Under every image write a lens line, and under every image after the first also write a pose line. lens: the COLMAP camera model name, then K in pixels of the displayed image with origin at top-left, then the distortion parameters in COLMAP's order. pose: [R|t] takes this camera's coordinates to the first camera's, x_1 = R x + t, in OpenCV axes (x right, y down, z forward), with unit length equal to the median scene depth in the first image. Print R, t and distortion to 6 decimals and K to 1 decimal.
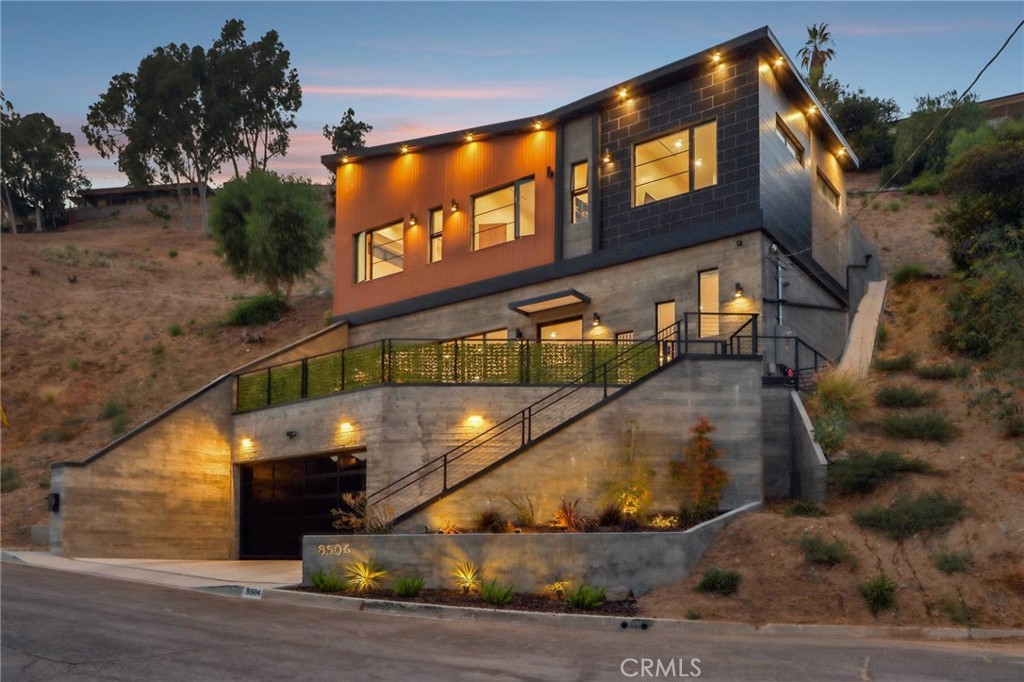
lens RADIAL K [[937.8, 0, 512.7], [0, 937.8, 384.6], [0, 0, 1]] dist [-0.003899, -0.004830]
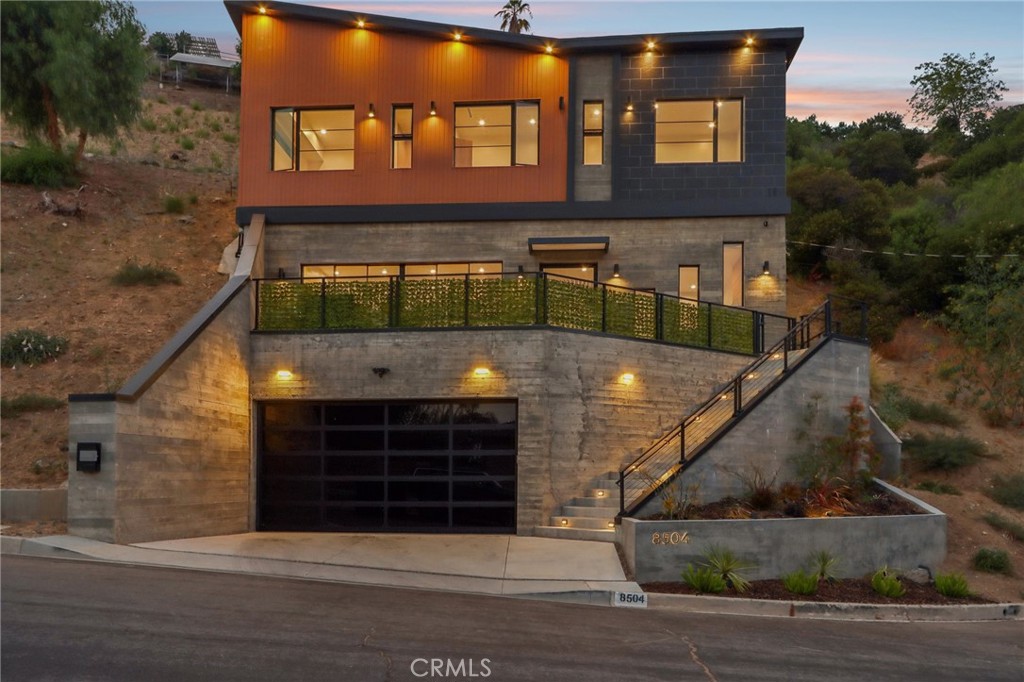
lens RADIAL K [[906.9, 0, 512.0], [0, 906.9, 341.0], [0, 0, 1]] dist [-0.011472, 0.005873]
pose [[0.804531, 0.093775, 0.586461, -0.587481], [-0.119990, 0.992758, 0.005865, 0.010313], [-0.581663, -0.075088, 0.809957, 0.326925]]
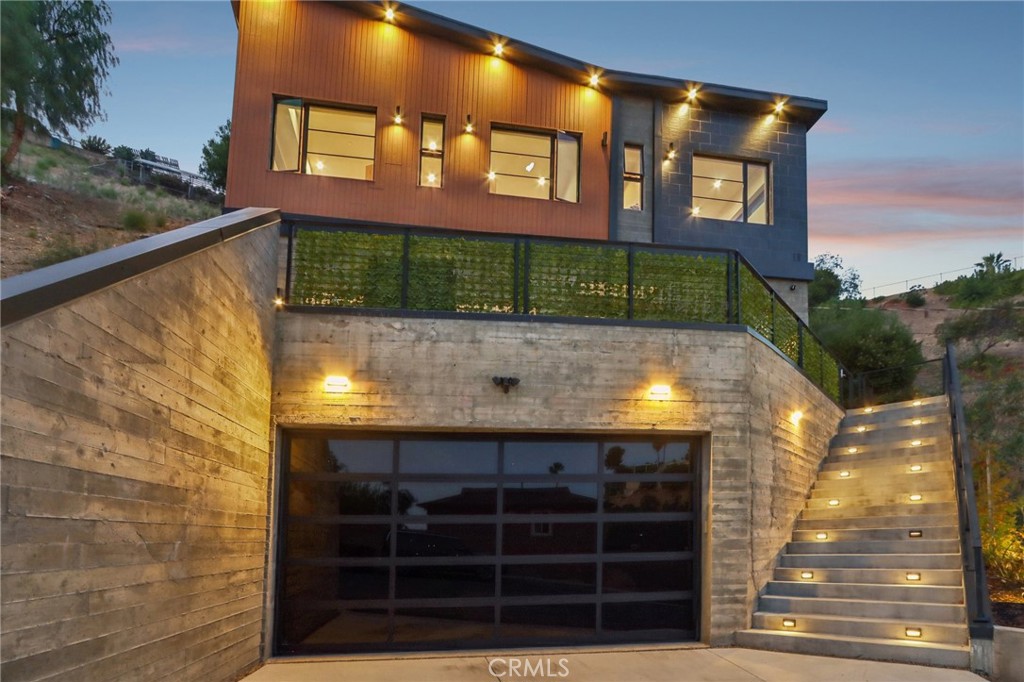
lens RADIAL K [[591.6, 0, 508.1], [0, 591.6, 426.8], [0, 0, 1]] dist [-0.016733, -0.000843]
pose [[0.652909, 0.137717, 0.744812, -0.450224], [-0.140790, 0.988261, -0.059314, 0.091577], [-0.744237, -0.066135, 0.664633, 0.794166]]
